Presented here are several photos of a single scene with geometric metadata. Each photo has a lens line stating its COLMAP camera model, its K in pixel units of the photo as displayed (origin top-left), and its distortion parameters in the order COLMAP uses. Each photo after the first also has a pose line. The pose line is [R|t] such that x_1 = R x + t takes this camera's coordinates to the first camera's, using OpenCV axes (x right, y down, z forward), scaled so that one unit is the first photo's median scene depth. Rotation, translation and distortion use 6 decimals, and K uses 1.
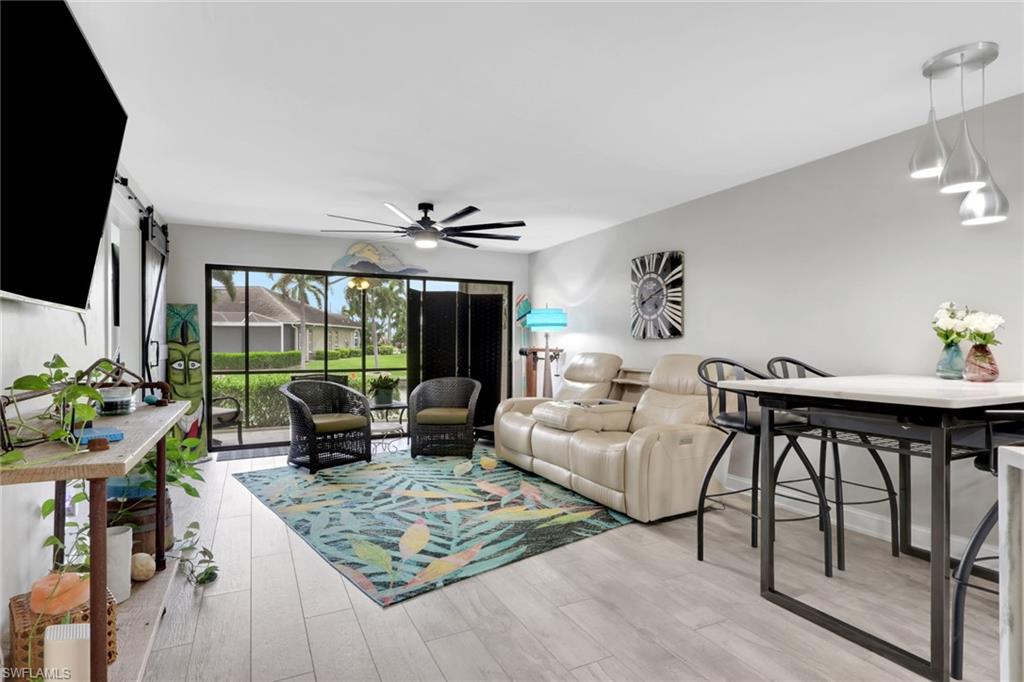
lens RADIAL K [[524.9, 0, 515.6], [0, 524.9, 346.0], [0, 0, 1]] dist [-0.001327, 0.000232]
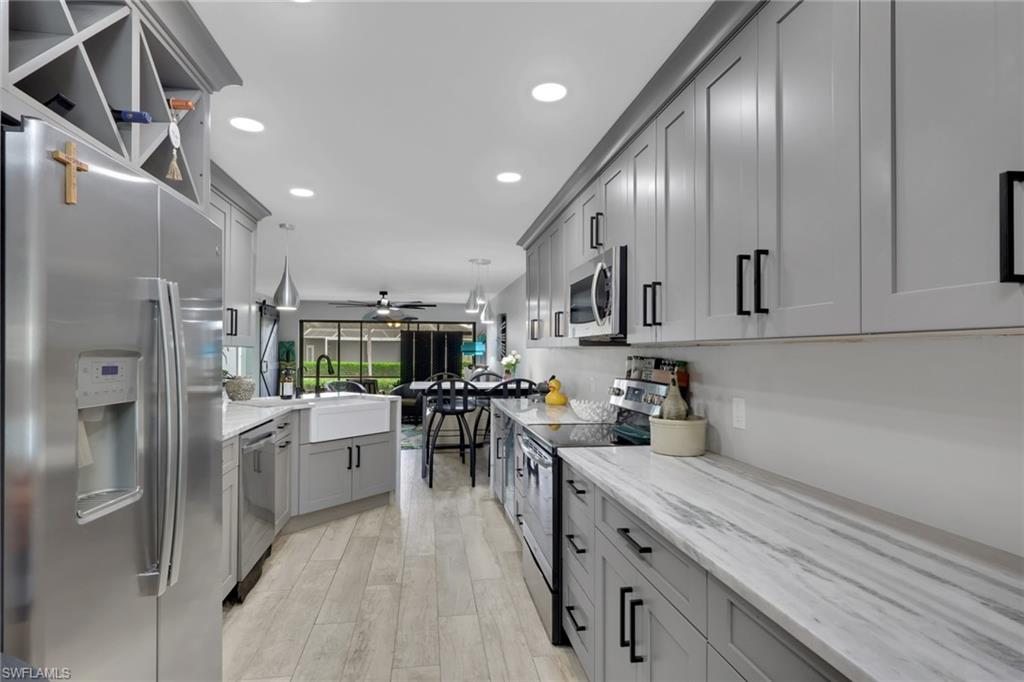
lens RADIAL K [[541.2, 0, 509.3], [0, 541.2, 352.0], [0, 0, 1]] dist [-0.000056, -0.000018]
pose [[0.947093, 0.004682, -0.320924, 1.102963], [-0.007286, 0.999950, -0.006912, -0.042591], [0.320876, 0.008885, 0.947080, -0.904763]]
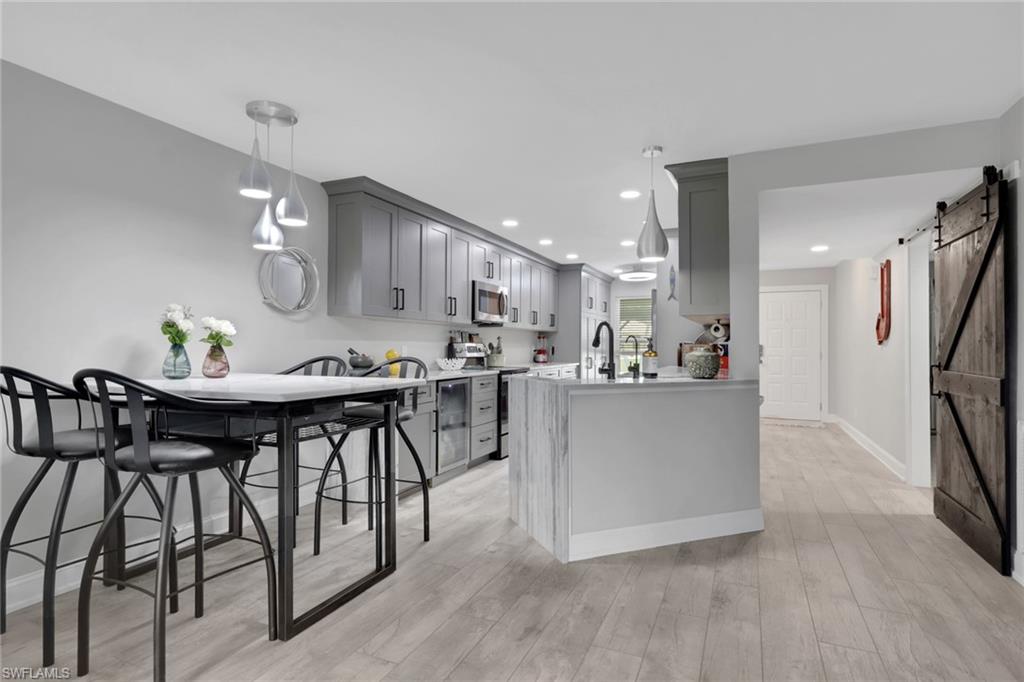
lens RADIAL K [[519.4, 0, 512.0], [0, 519.4, 341.0], [0, 0, 1]] dist [0.002176, 0.000415]
pose [[-0.629447, 0.005571, 0.777023, -0.265176], [0.000653, 0.999978, -0.006641, -0.002427], [-0.777043, -0.003673, -0.629437, 0.790538]]
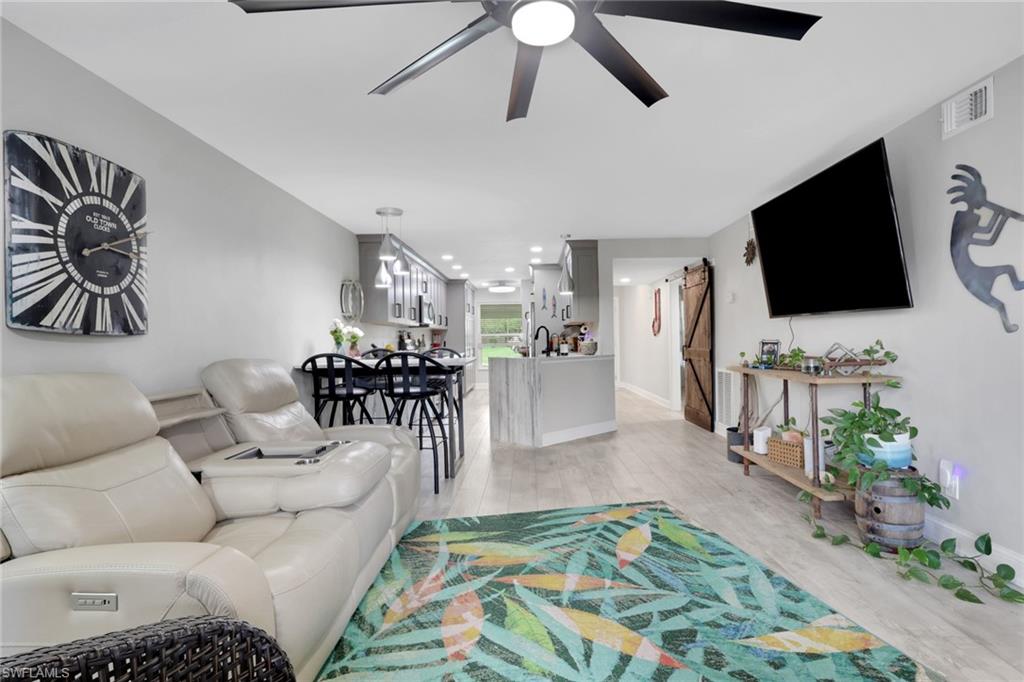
lens RADIAL K [[497.9, 0, 511.1], [0, 497.9, 336.5], [0, 0, 1]] dist [0.000274, 0.000030]
pose [[-0.871826, 0.016677, 0.489531, -0.359532], [0.018000, 0.999836, -0.002006, -0.006193], [-0.489484, 0.007063, -0.871984, 1.528769]]
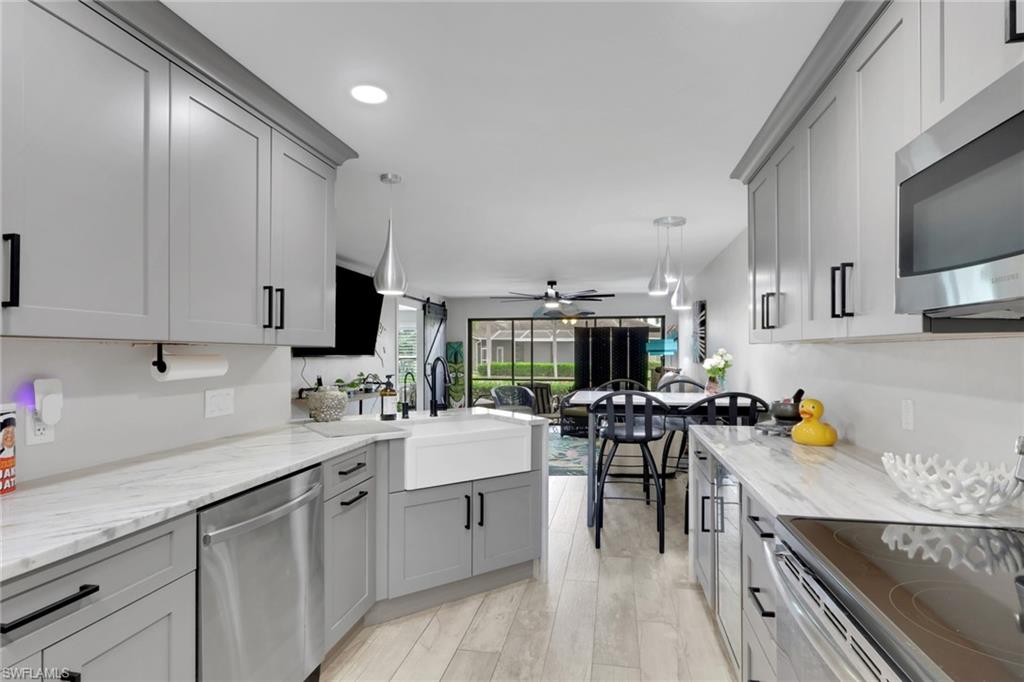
lens RADIAL K [[531.9, 0, 517.4], [0, 531.9, 356.0], [0, 0, 1]] dist [0.000757, 0.000117]
pose [[0.789778, 0.001125, -0.613392, 0.929113], [-0.000462, 0.999999, 0.001239, -0.043763], [0.613393, -0.000695, 0.789777, -0.472297]]
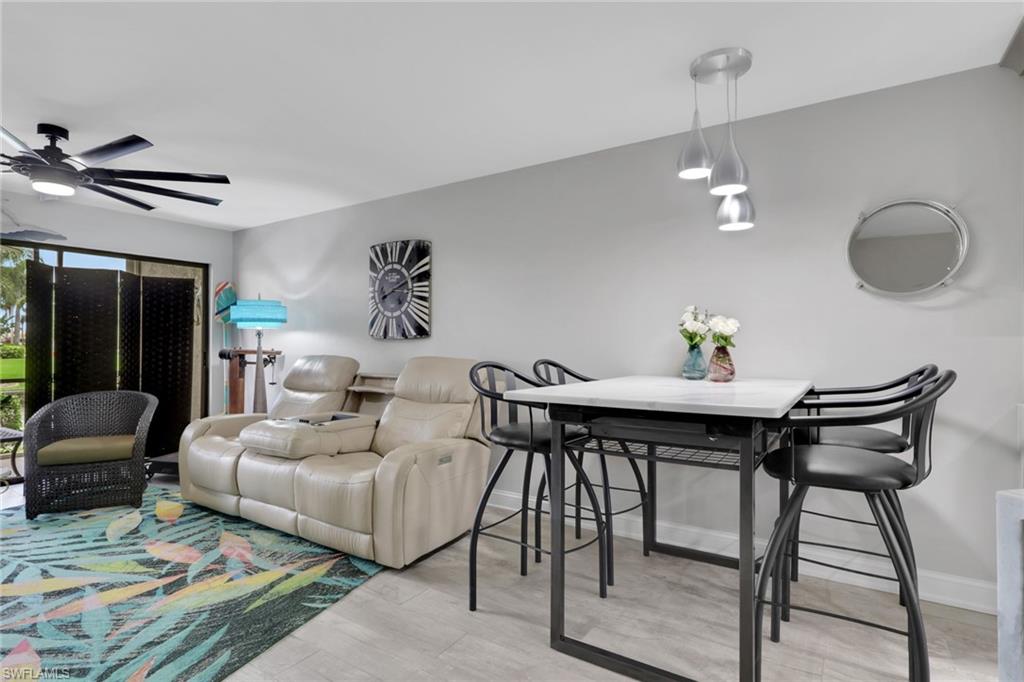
lens RADIAL K [[517.3, 0, 513.3], [0, 517.3, 345.4], [0, 0, 1]] dist [0.000669, -0.000544]
pose [[0.866032, 0.003034, 0.499979, 0.002038], [-0.001583, 0.999993, -0.003326, -0.000595], [-0.499986, 0.002089, 0.866031, 0.200055]]
